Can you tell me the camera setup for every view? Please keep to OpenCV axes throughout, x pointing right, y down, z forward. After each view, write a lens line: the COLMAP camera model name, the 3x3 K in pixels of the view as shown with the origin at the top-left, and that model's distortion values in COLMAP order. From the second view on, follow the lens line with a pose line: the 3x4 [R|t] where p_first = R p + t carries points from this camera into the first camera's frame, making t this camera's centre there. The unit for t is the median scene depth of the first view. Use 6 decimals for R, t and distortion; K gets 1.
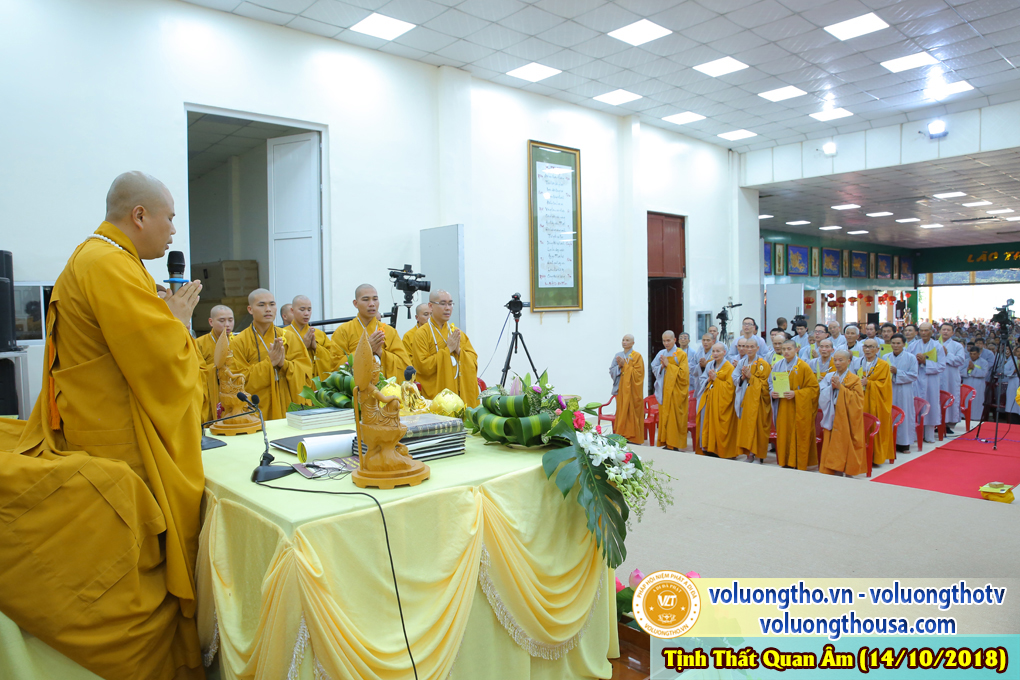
lens RADIAL K [[690.8, 0, 510.0], [0, 690.8, 340.0], [0, 0, 1]] dist [-0.122251, 0.094393]
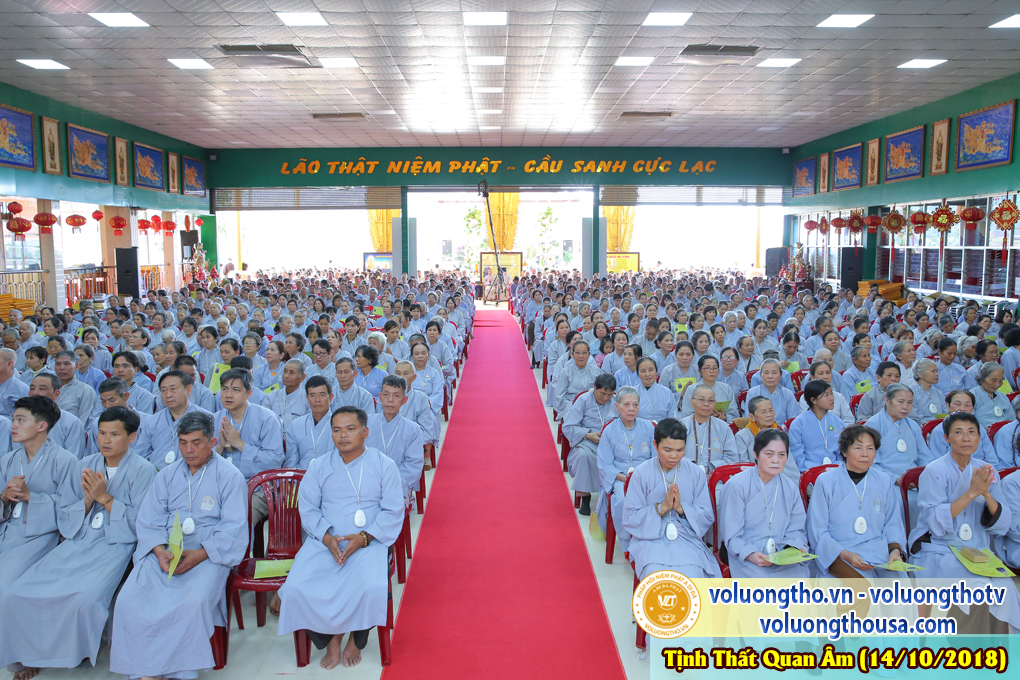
lens RADIAL K [[764.9, 0, 510.0], [0, 764.9, 340.0], [0, 0, 1]] dist [-0.089051, 0.078224]
pose [[0.653928, -0.069448, 0.753363, 0.284814], [0.021181, 0.997068, 0.073529, -0.003350], [-0.756261, -0.032126, 0.653481, 0.365545]]
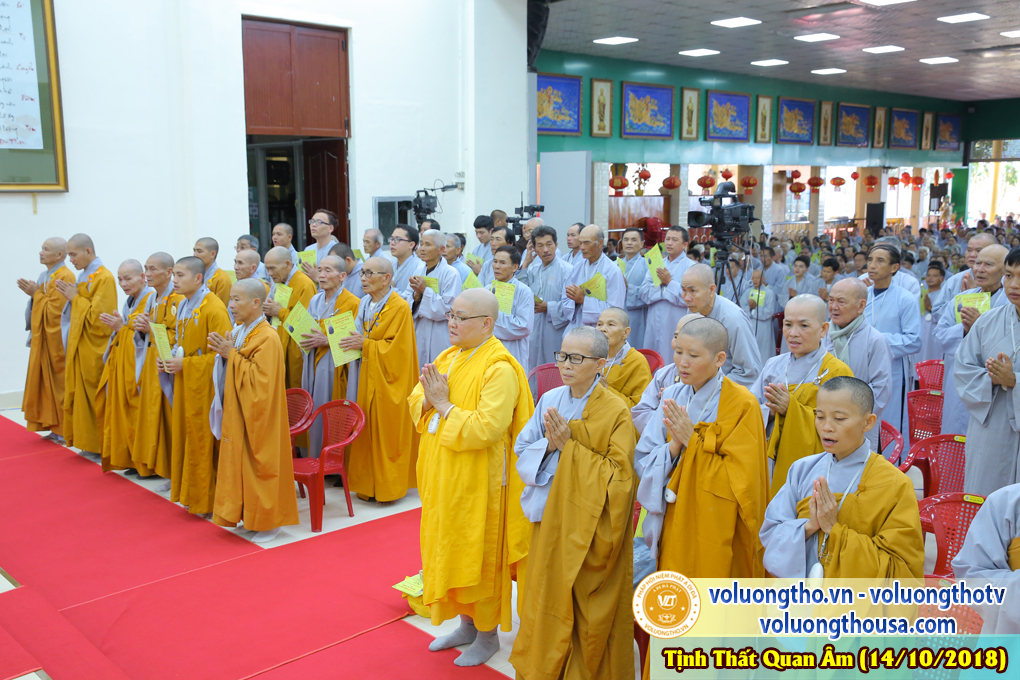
lens RADIAL K [[976.9, 0, 510.0], [0, 976.9, 340.0], [0, 0, 1]] dist [-0.037392, 0.134513]
pose [[0.999593, 0.013385, 0.025177, 0.176492], [-0.016046, 0.993948, 0.108673, -0.006000], [-0.023570, -0.109033, 0.993759, 0.074747]]
